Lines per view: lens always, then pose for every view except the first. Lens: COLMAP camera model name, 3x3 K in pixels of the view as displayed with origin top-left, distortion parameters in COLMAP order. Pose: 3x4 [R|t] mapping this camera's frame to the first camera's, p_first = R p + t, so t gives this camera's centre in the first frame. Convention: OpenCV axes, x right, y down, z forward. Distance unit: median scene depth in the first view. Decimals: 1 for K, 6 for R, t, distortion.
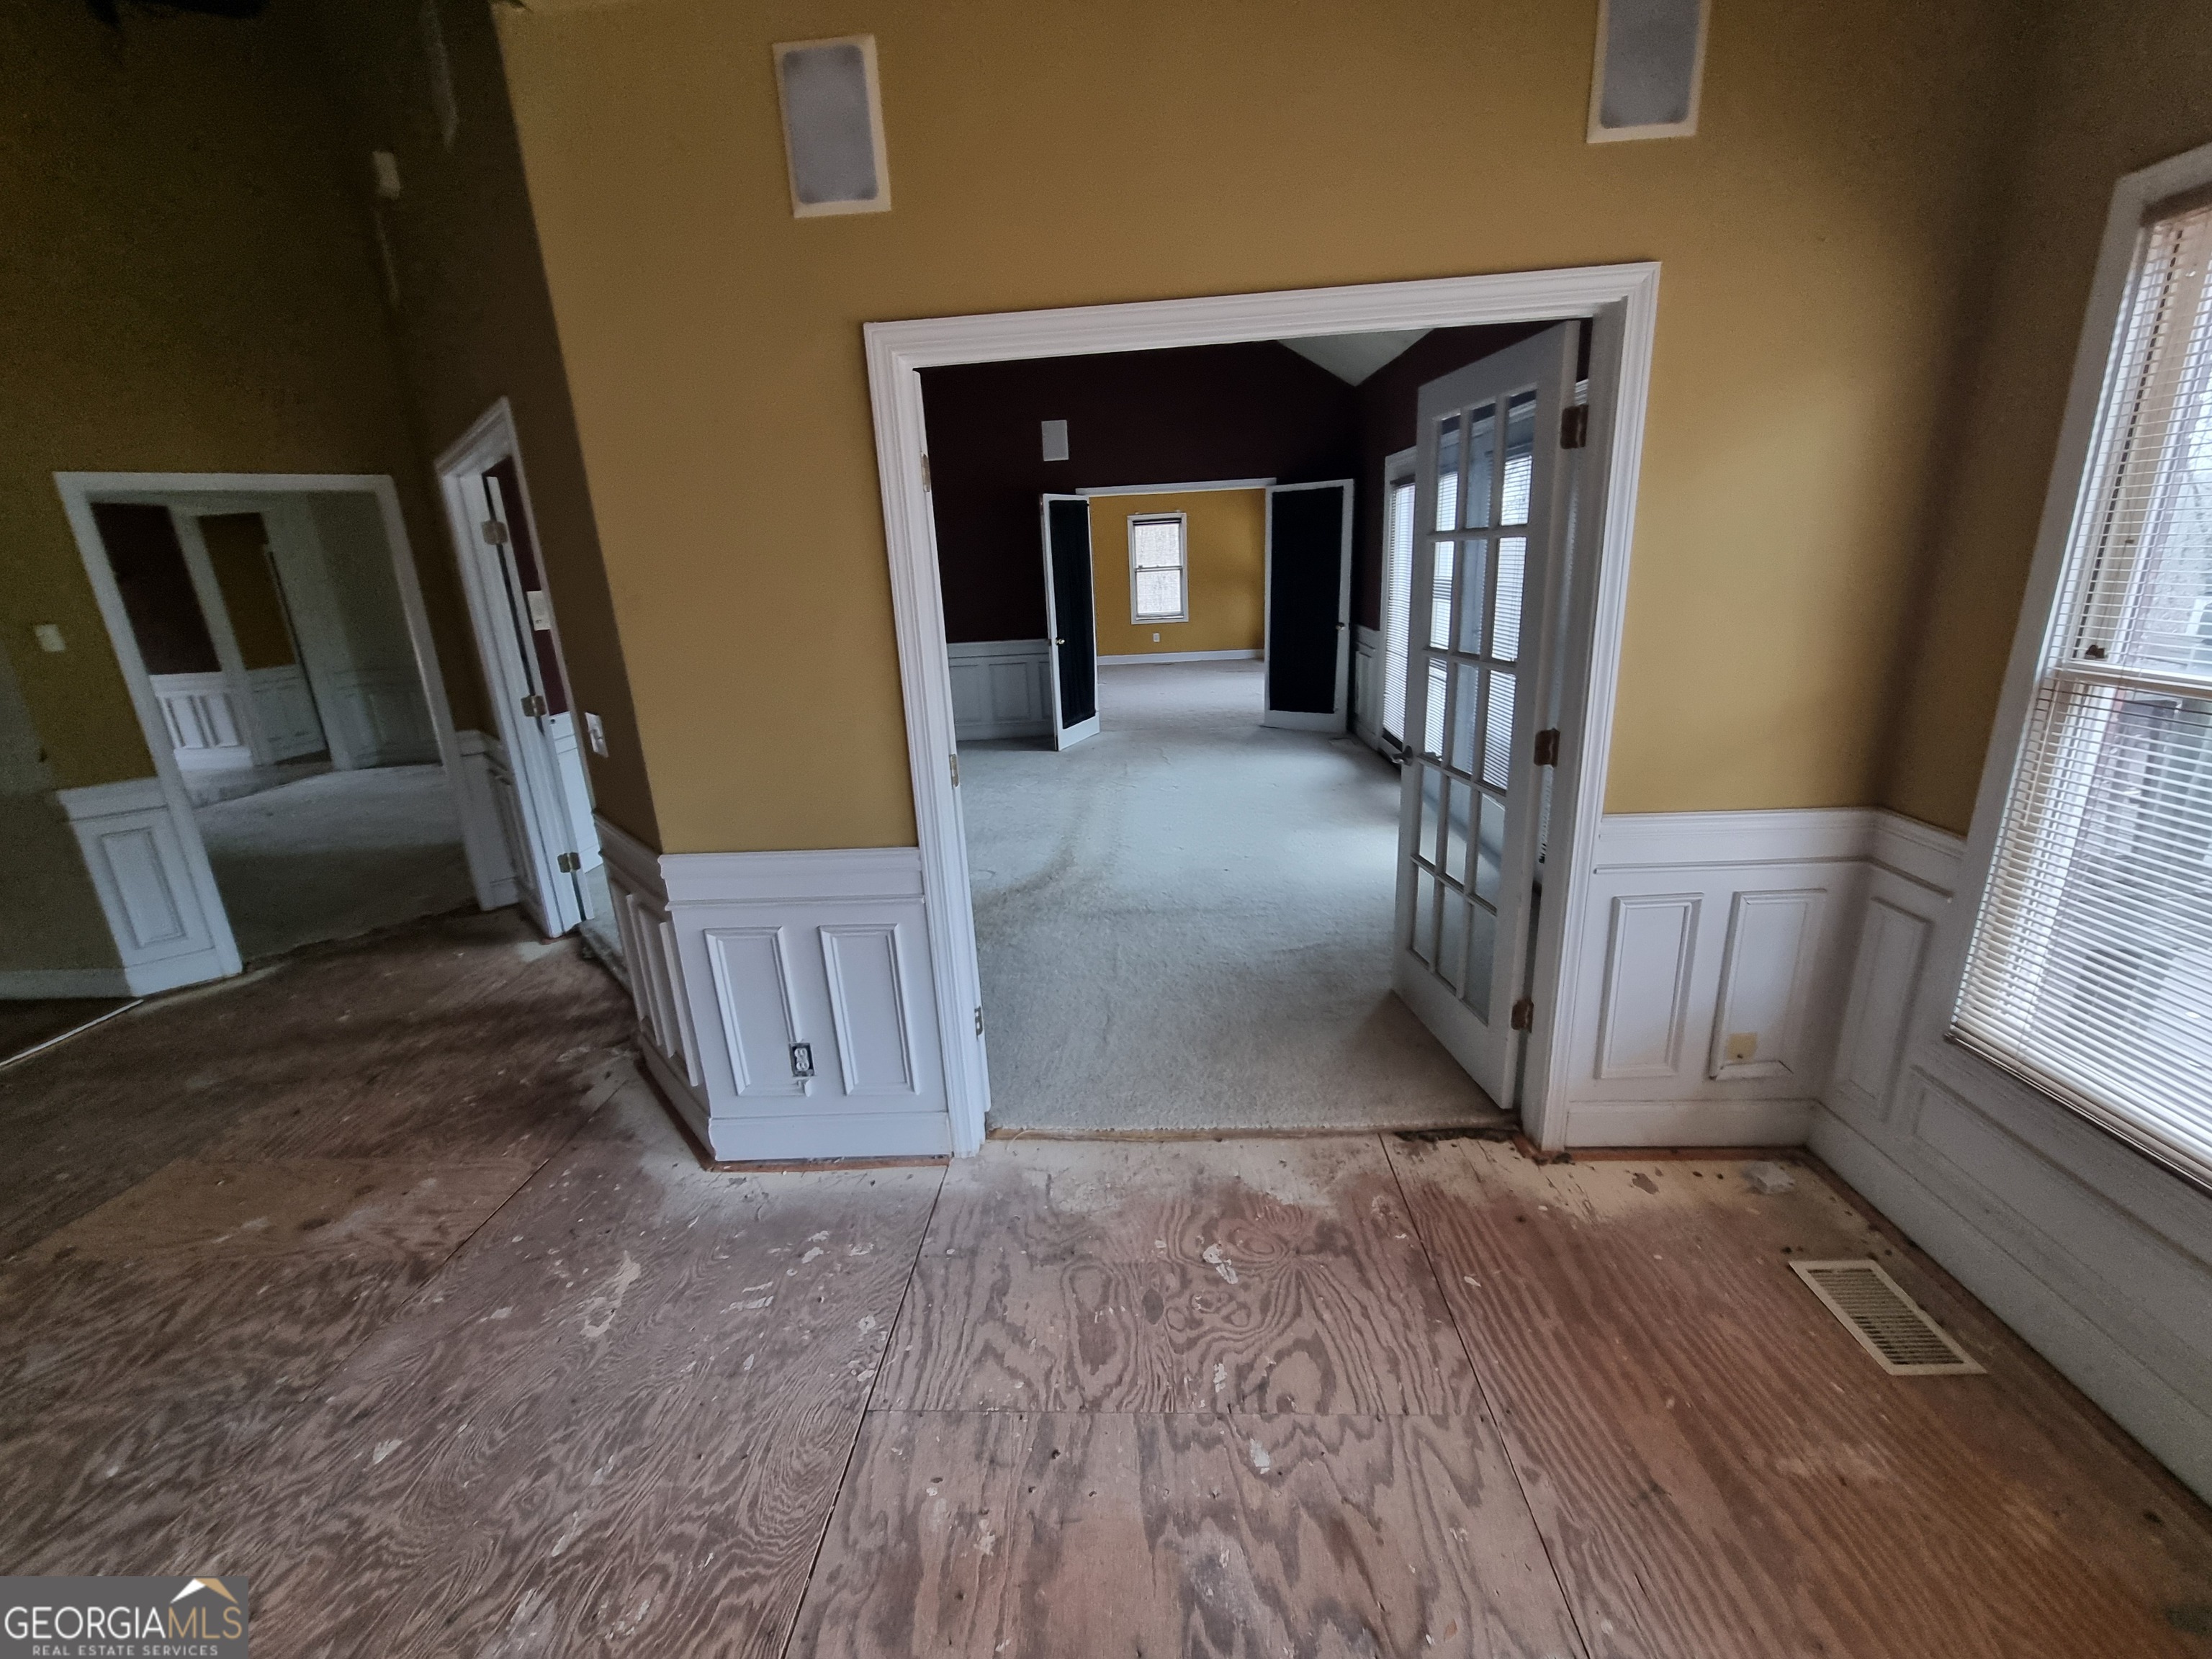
lens RADIAL K [[903.9, 0, 1093.9], [0, 903.9, 820.5], [0, 0, 1]] dist [0.000208, 0.000470]
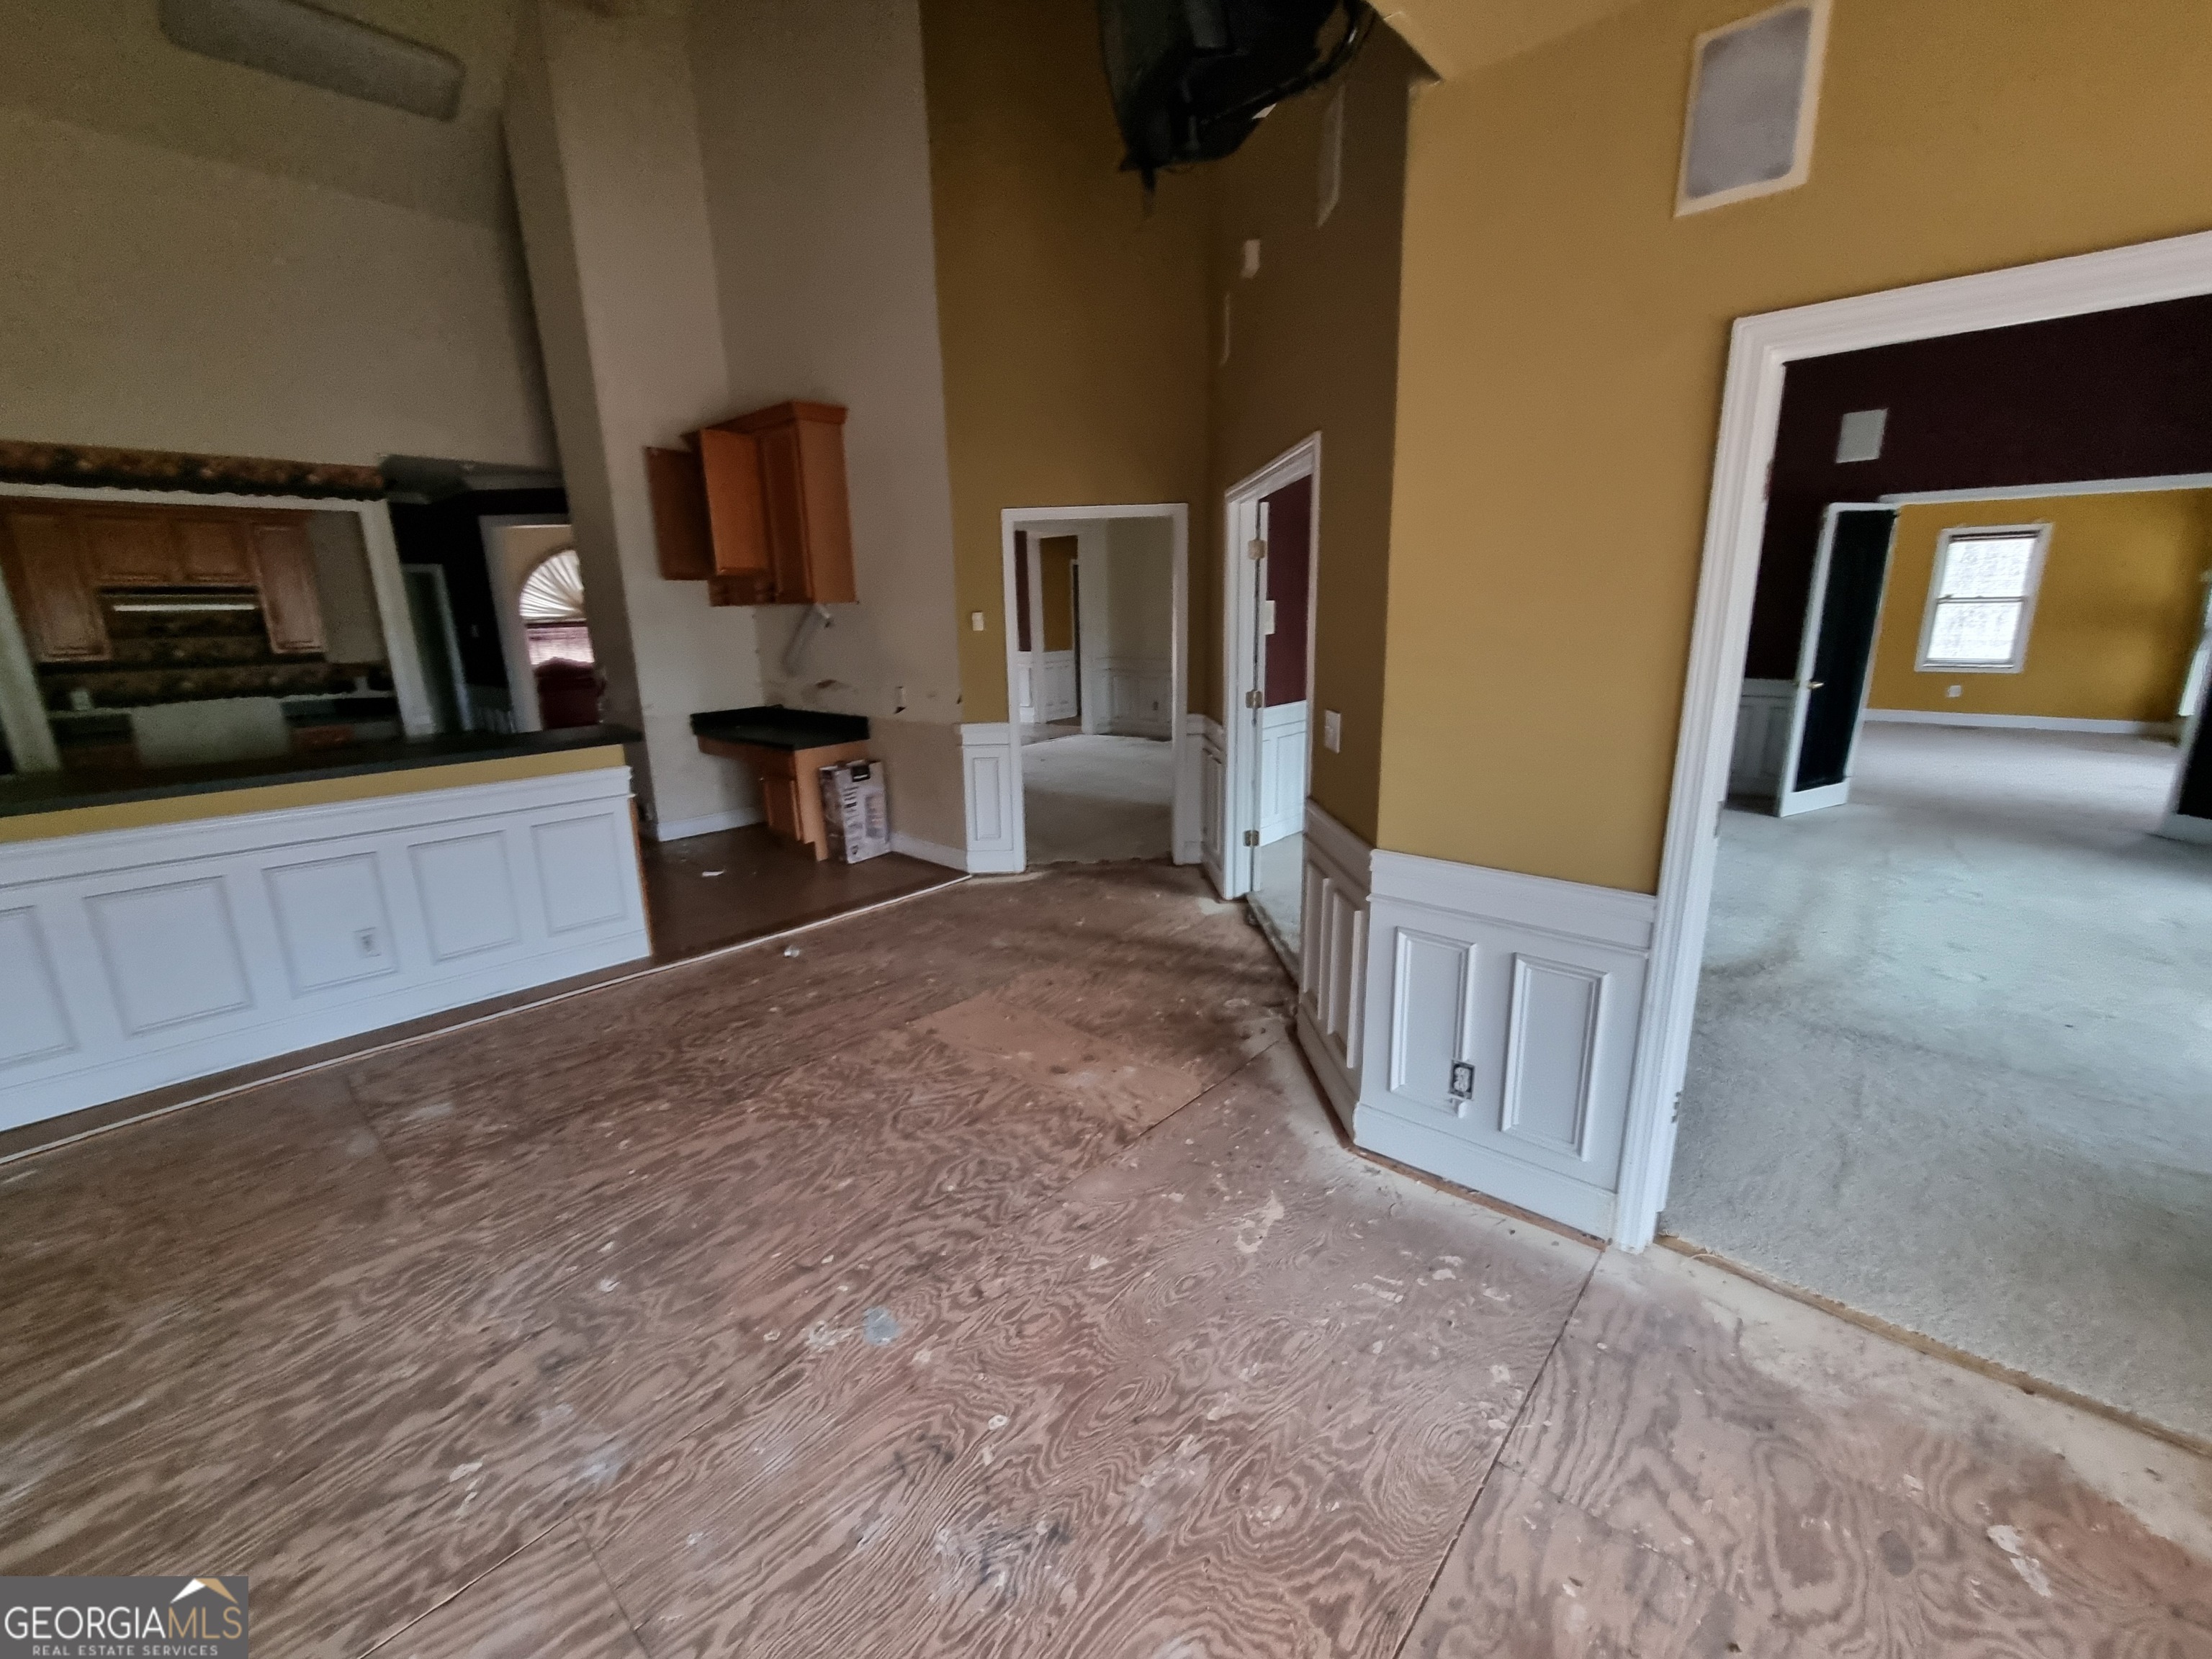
lens RADIAL K [[903.9, 0, 1093.9], [0, 903.9, 820.5], [0, 0, 1]] dist [0.000208, 0.000470]
pose [[0.778297, 0.178801, -0.601901, -0.090032], [-0.190308, 0.980681, 0.045241, 0.018571], [0.598362, 0.079336, 0.797288, -0.049566]]
